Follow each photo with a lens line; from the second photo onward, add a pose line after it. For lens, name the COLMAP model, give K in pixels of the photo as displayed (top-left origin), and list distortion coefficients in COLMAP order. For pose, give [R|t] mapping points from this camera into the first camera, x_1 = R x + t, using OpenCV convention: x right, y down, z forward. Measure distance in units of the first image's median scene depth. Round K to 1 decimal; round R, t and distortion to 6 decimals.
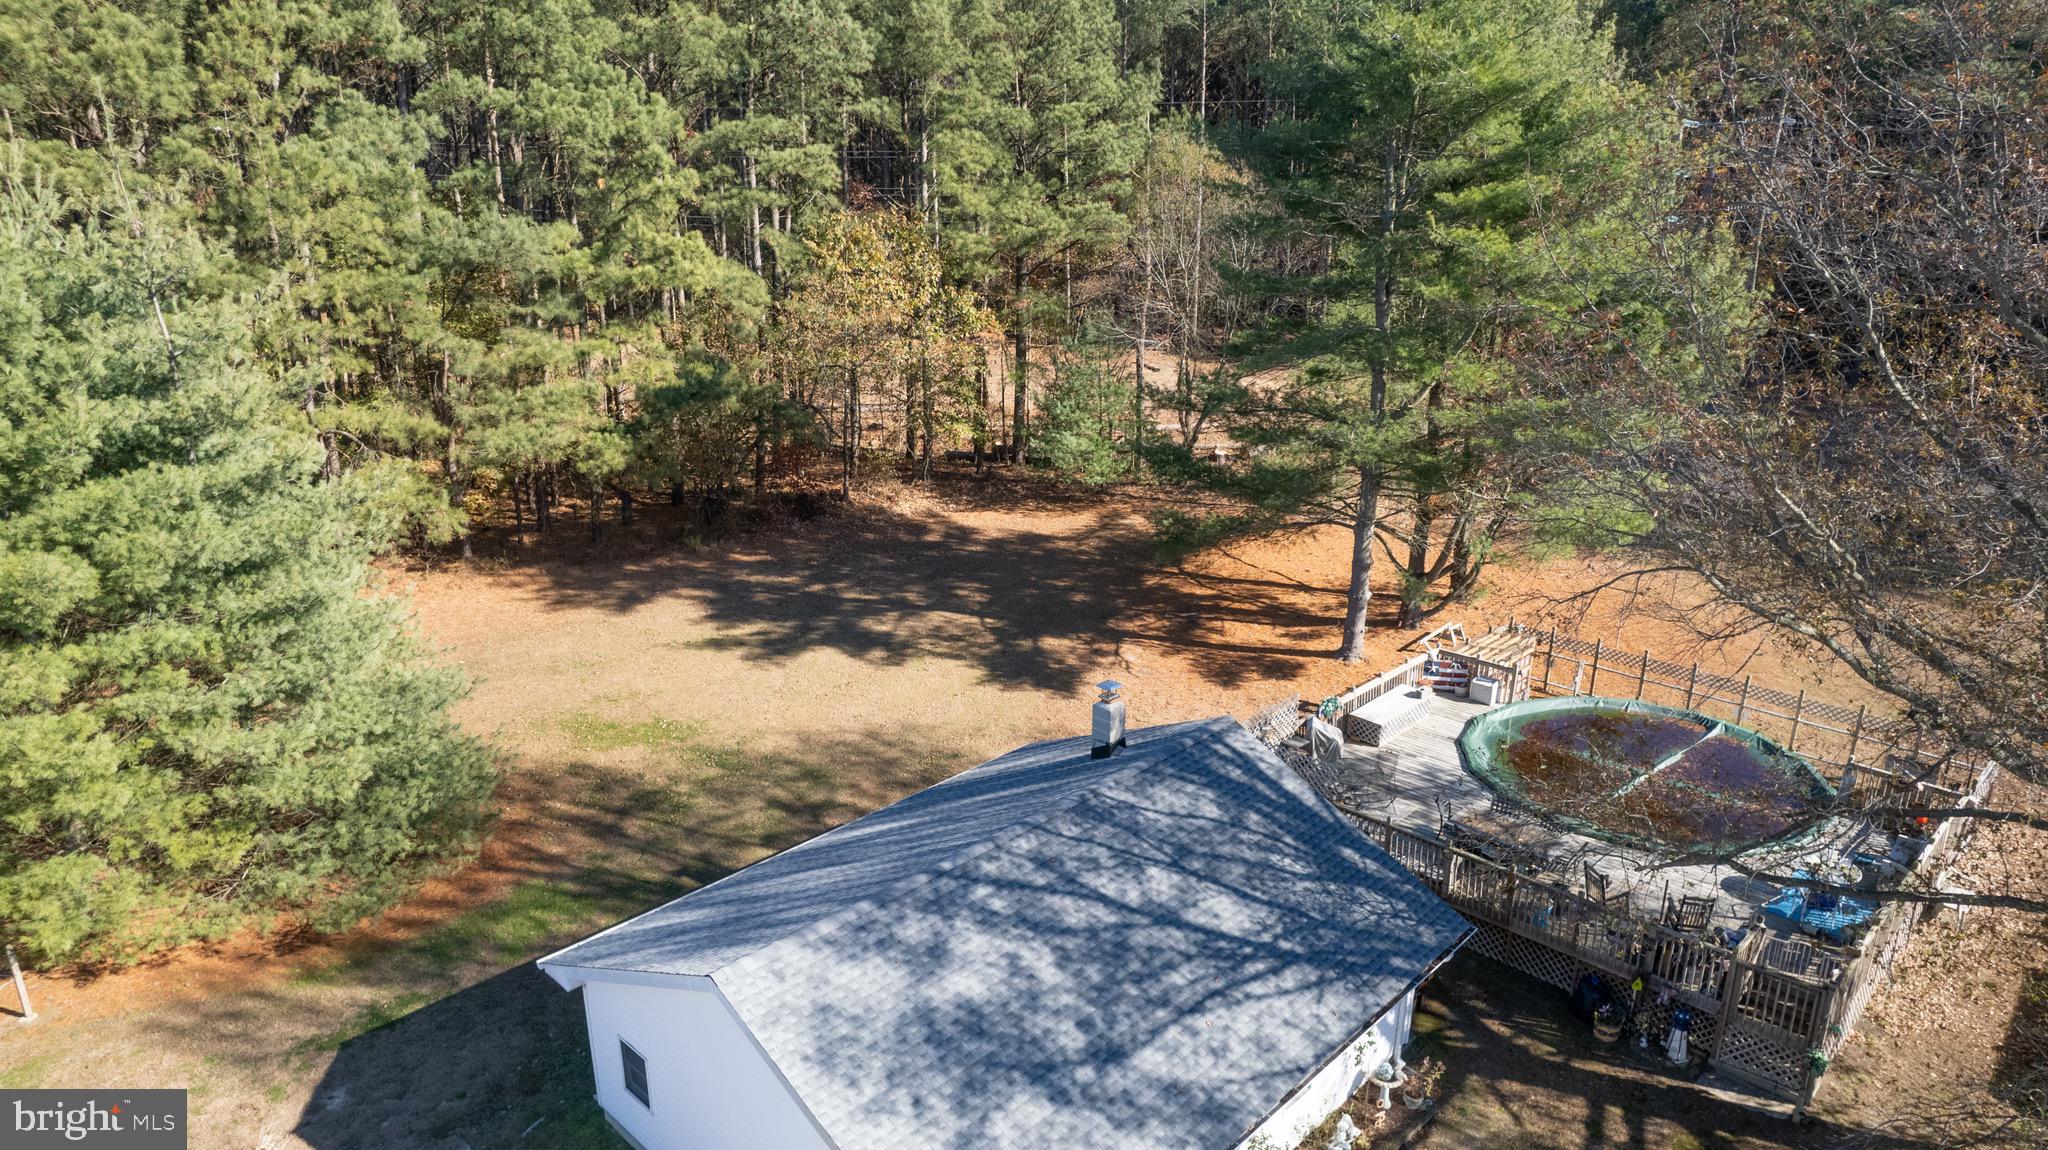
lens RADIAL K [[1303.1, 0, 1008.5], [0, 1303.1, 587.9], [0, 0, 1]] dist [-0.048752, 0.013290]
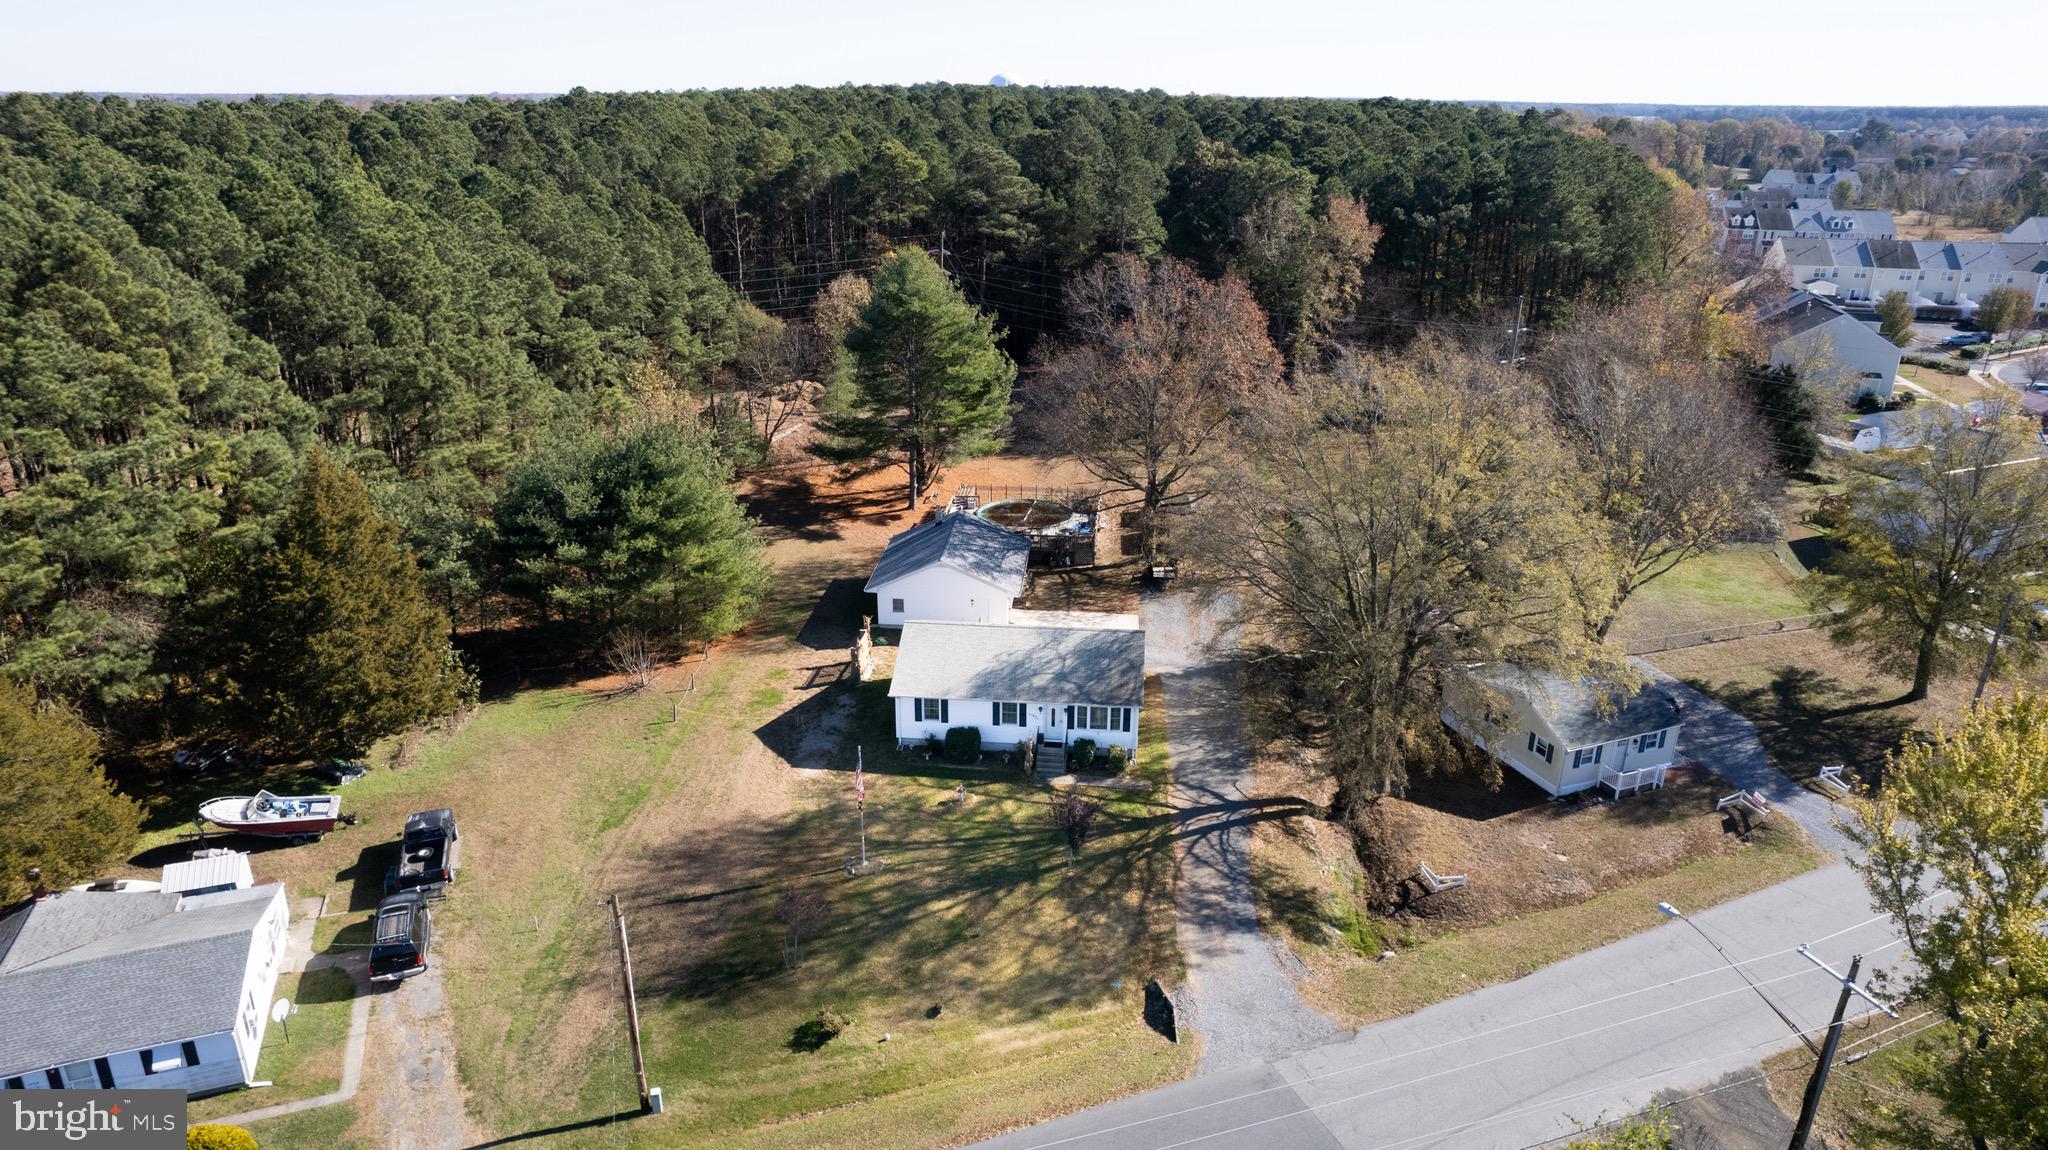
lens RADIAL K [[1303.1, 0, 1016.3], [0, 1303.1, 564.6], [0, 0, 1]] dist [-0.048752, 0.013290]
pose [[0.759629, -0.213265, 0.614395, -1.294894], [0.205054, 0.975059, 0.084931, -0.022397], [-0.617184, 0.061468, 0.784414, -1.310242]]
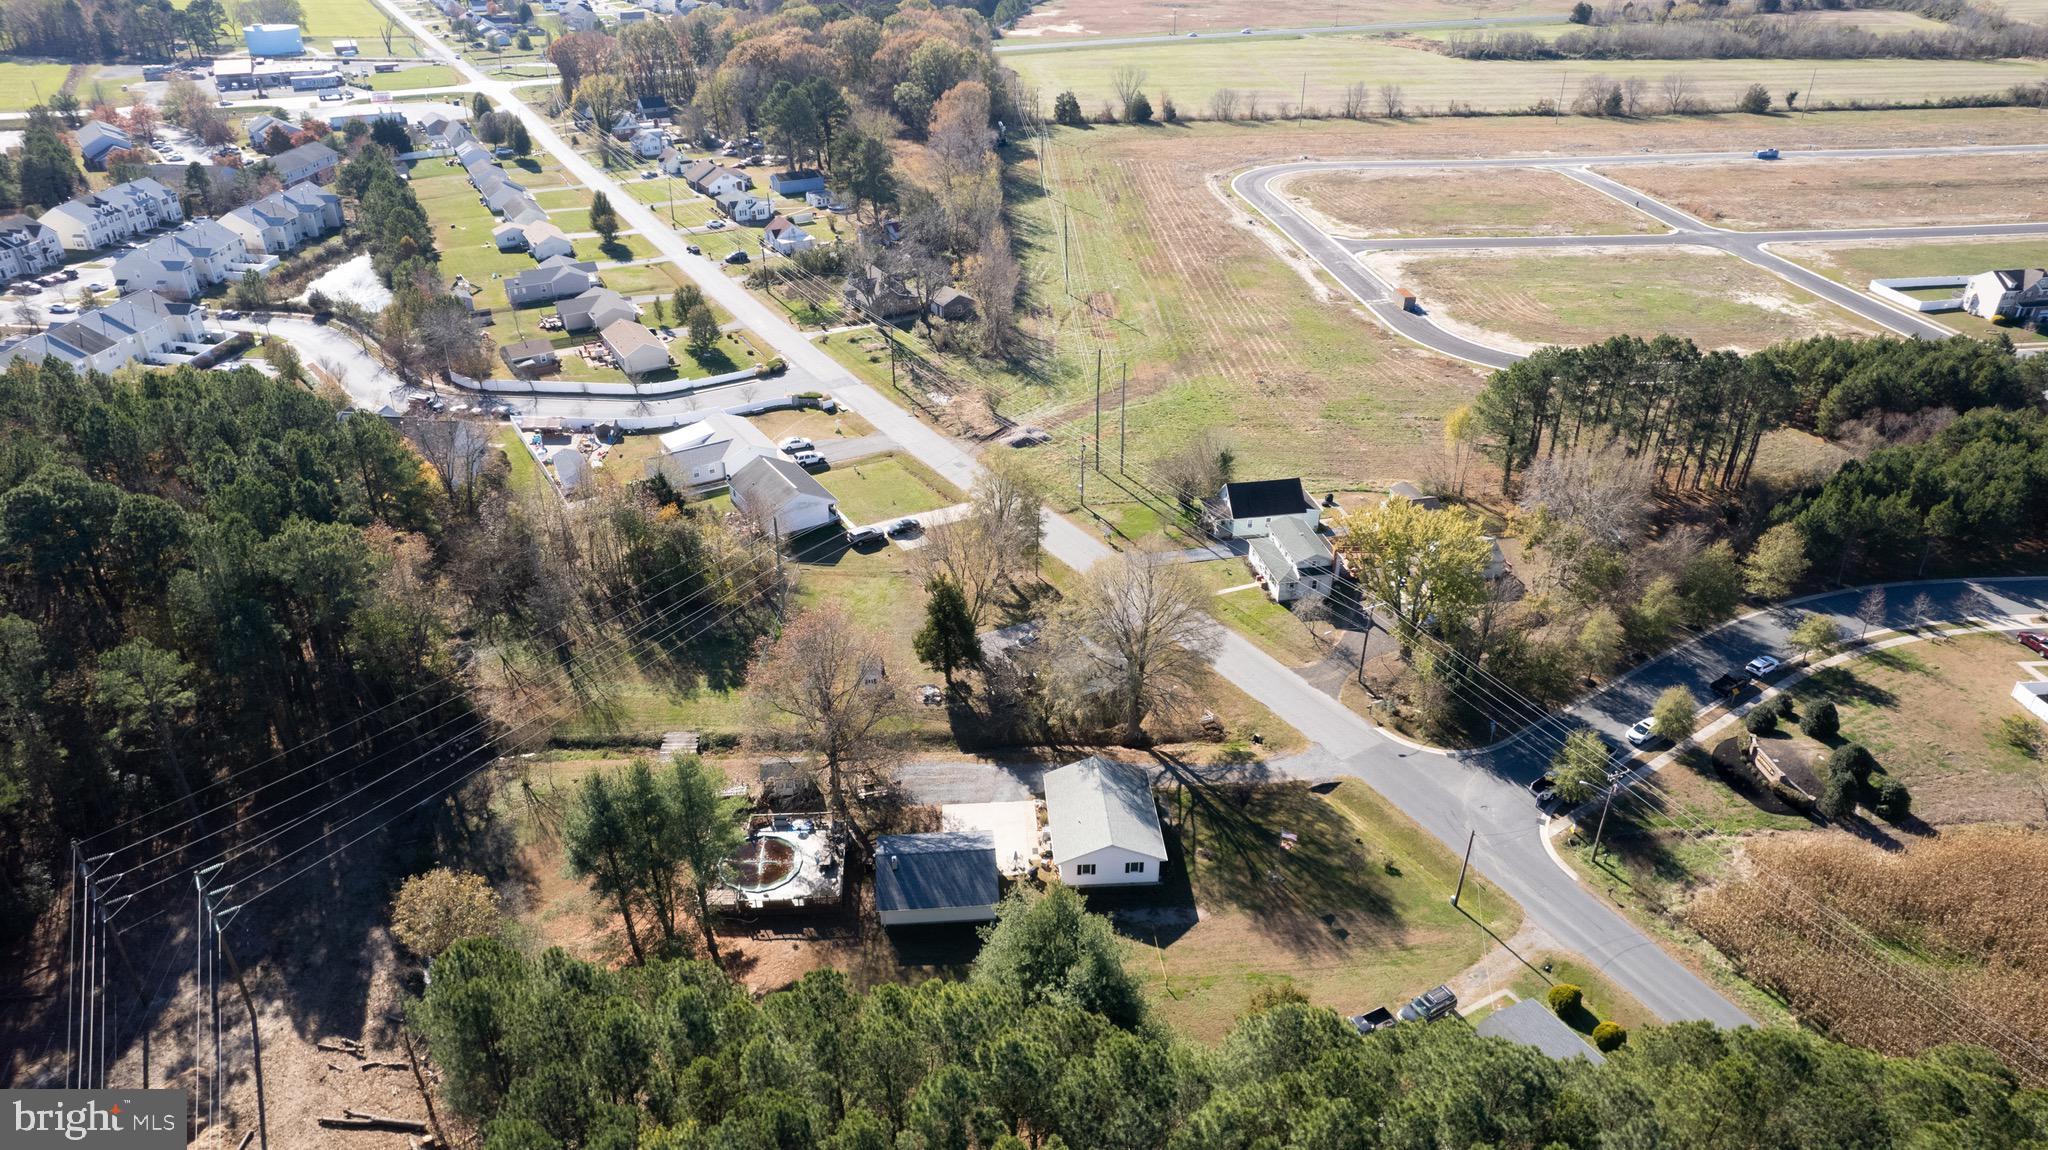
lens RADIAL K [[1303.1, 0, 1025.5], [0, 1303.1, 573.9], [0, 0, 1]] dist [-0.048752, 0.013290]
pose [[-0.760593, -0.321295, 0.564153, -1.646984], [0.213816, 0.696516, 0.684944, -2.372598], [-0.613010, 0.641588, -0.461067, 1.352575]]
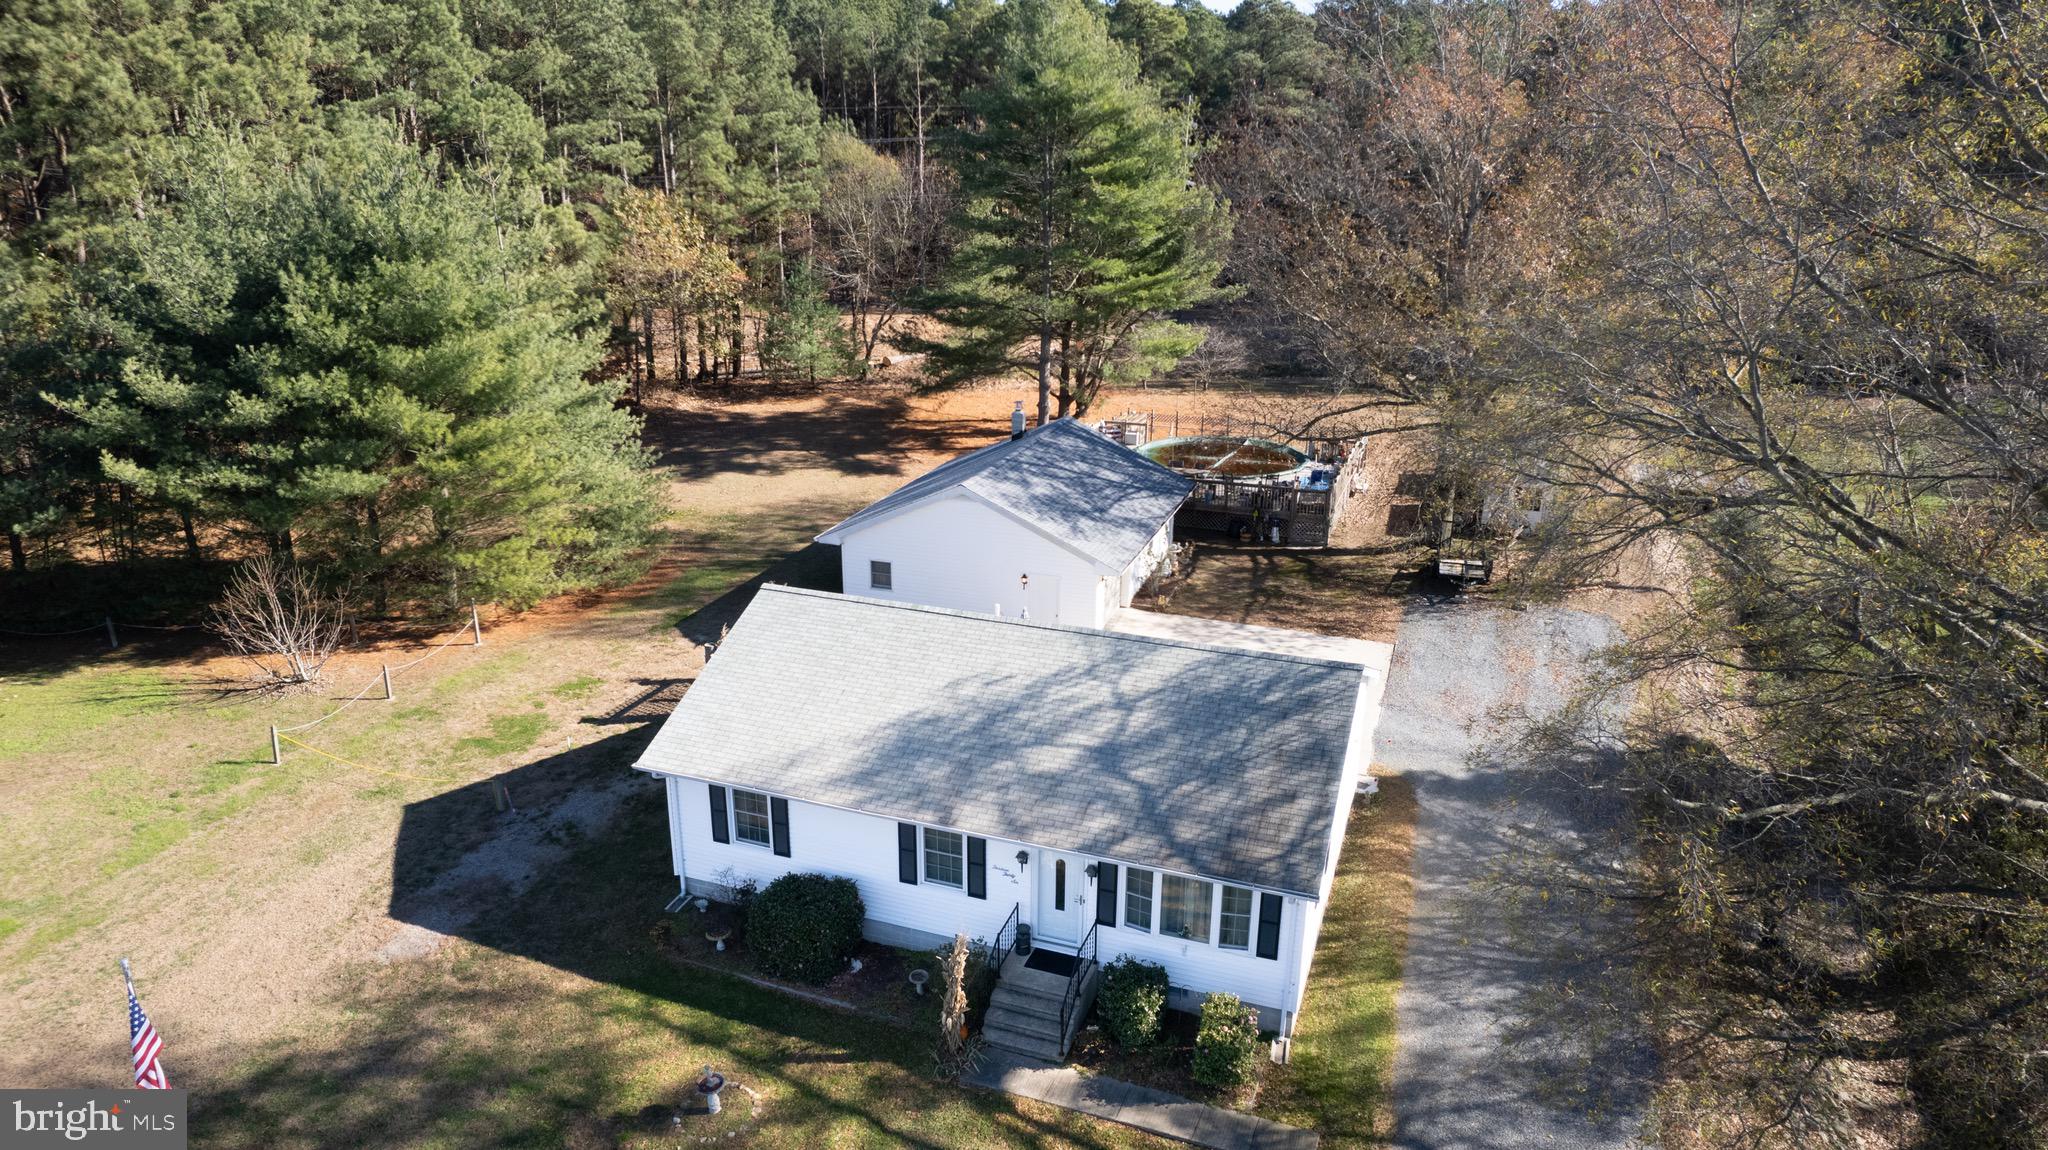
lens RADIAL K [[1303.1, 0, 1015.6], [0, 1303.1, 566.8], [0, 0, 1]] dist [-0.048752, 0.013290]
pose [[0.901798, -0.128777, 0.412524, -0.475717], [0.134285, 0.990818, 0.015747, 0.176497], [-0.410764, 0.041195, 0.910810, -0.507731]]
